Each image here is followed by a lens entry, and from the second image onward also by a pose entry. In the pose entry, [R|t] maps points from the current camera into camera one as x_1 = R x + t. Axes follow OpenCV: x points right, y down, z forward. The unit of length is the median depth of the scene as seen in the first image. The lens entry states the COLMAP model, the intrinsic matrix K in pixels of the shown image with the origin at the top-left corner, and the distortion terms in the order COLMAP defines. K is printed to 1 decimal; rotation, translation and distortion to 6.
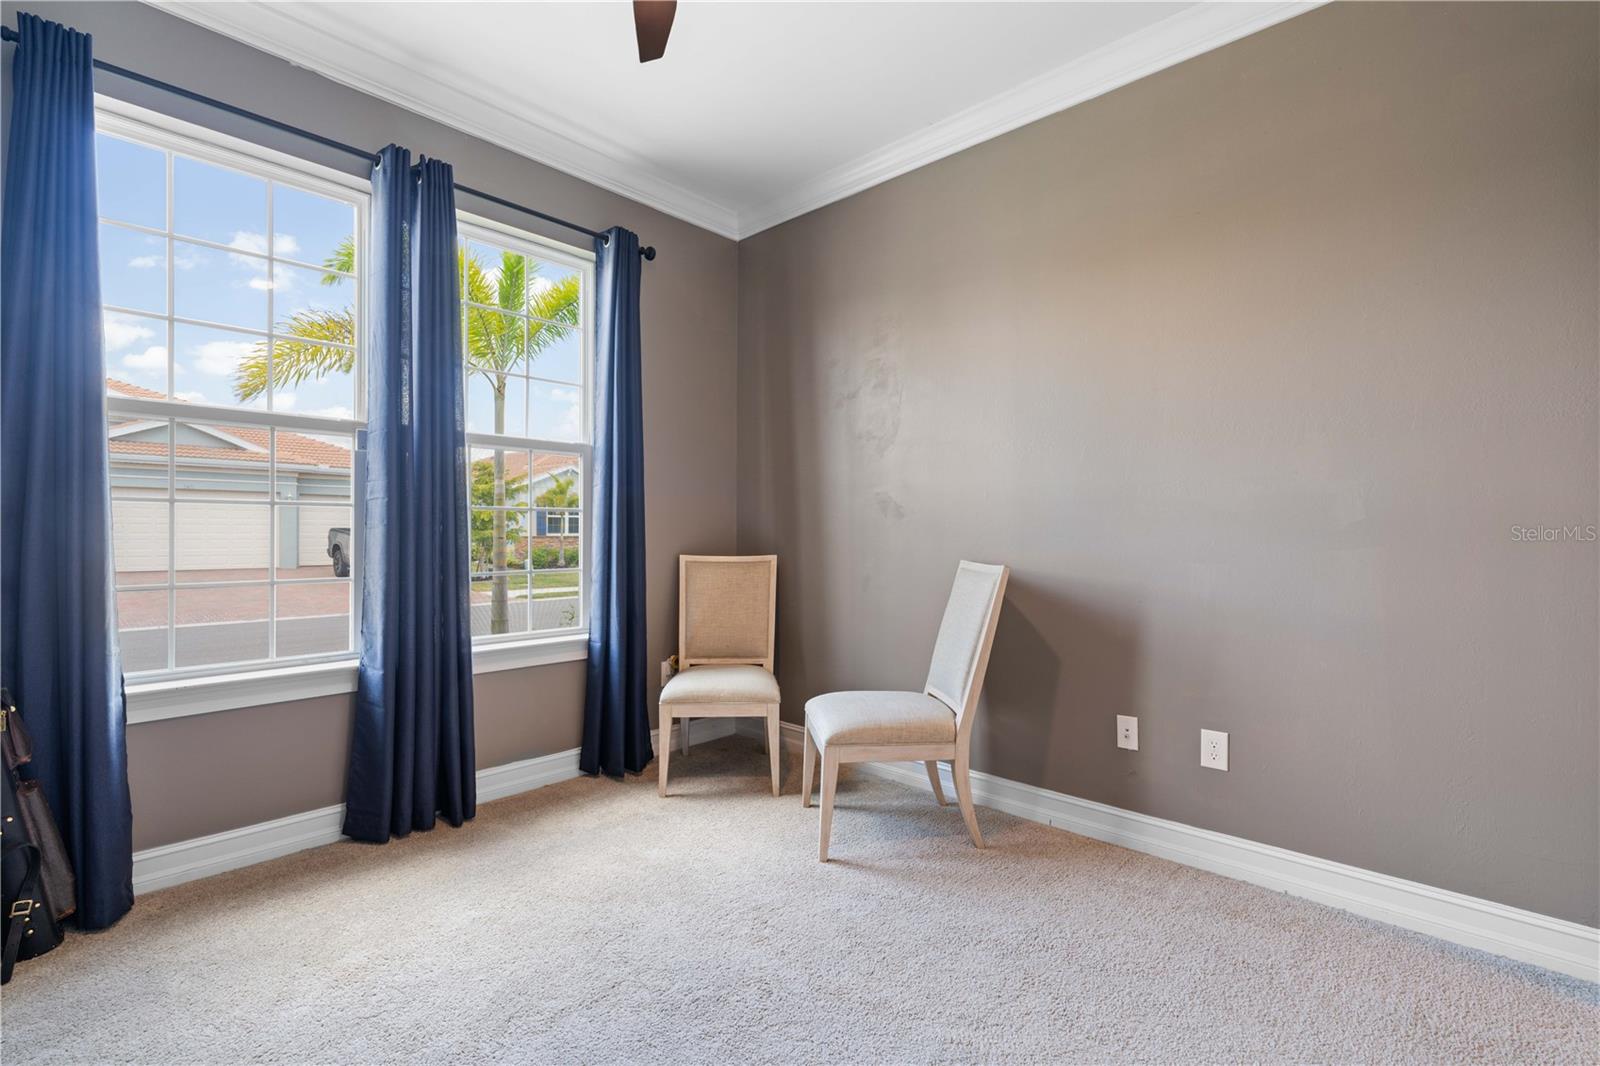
lens RADIAL K [[725.3, 0, 807.2], [0, 725.3, 529.9], [0, 0, 1]] dist [0.000547, 0.001173]
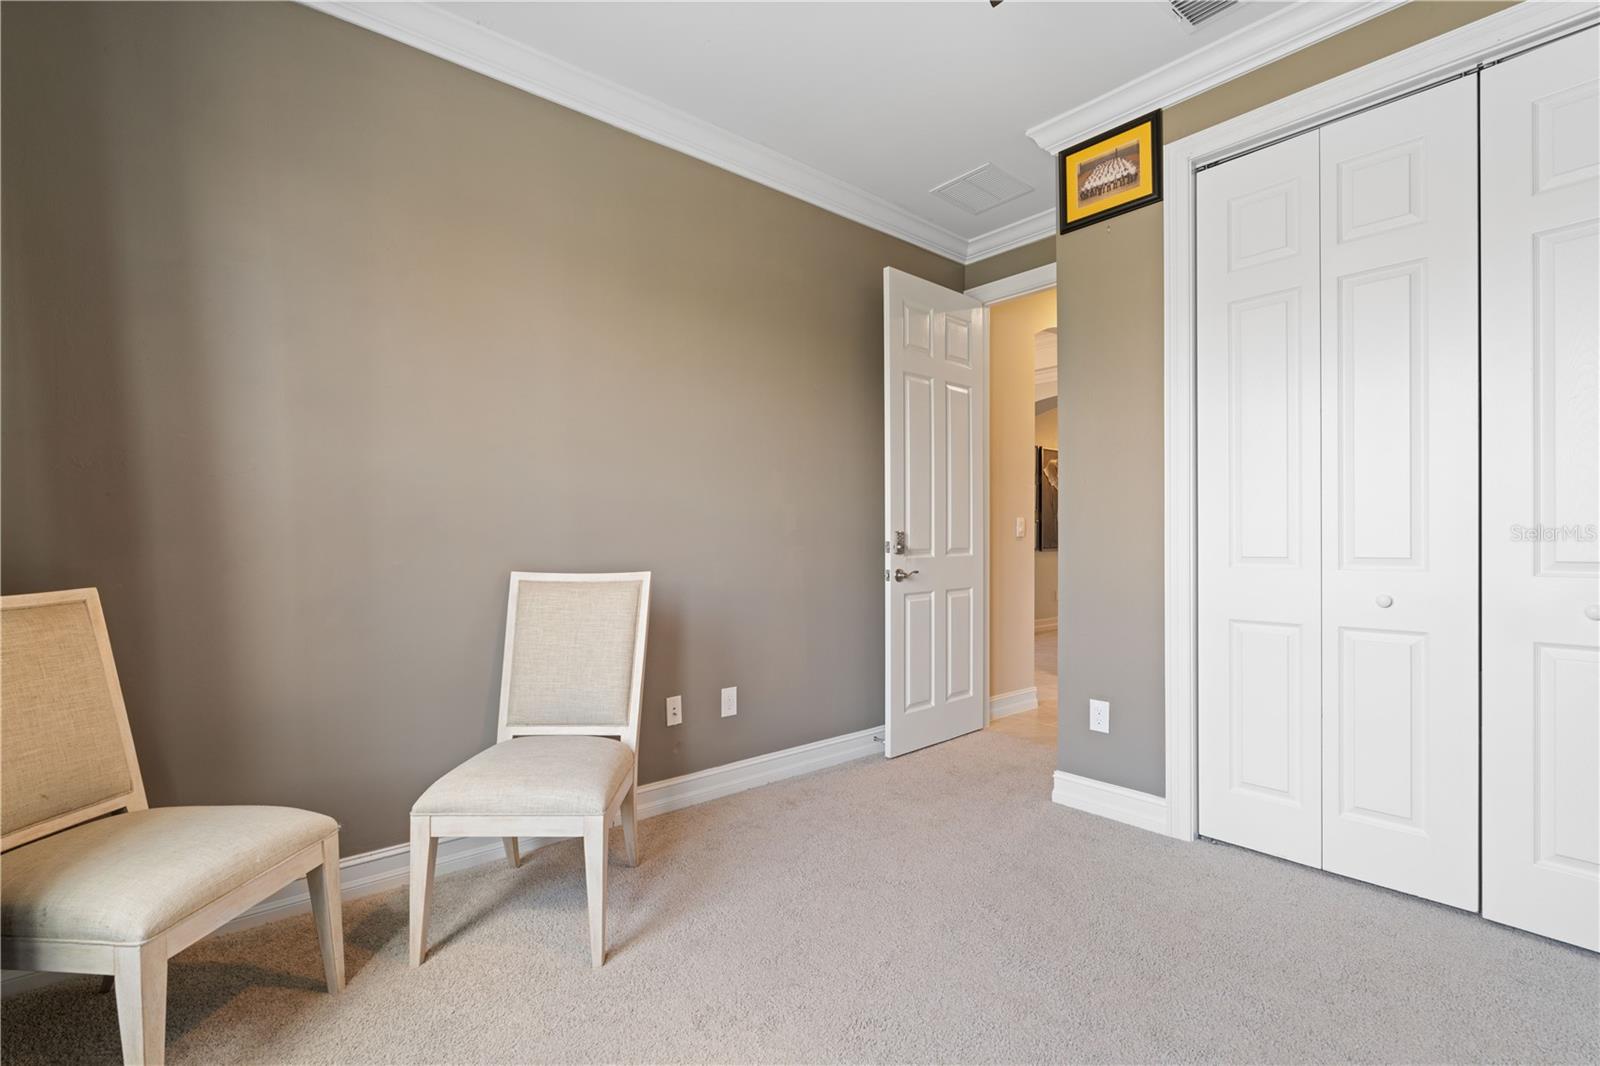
lens RADIAL K [[725.3, 0, 807.2], [0, 725.3, 529.9], [0, 0, 1]] dist [0.000547, 0.001173]
pose [[0.116924, 0.004870, 0.993129, -0.735574], [-0.002237, 0.999987, -0.004640, -0.005803], [-0.993138, -0.001680, 0.116933, 0.697133]]
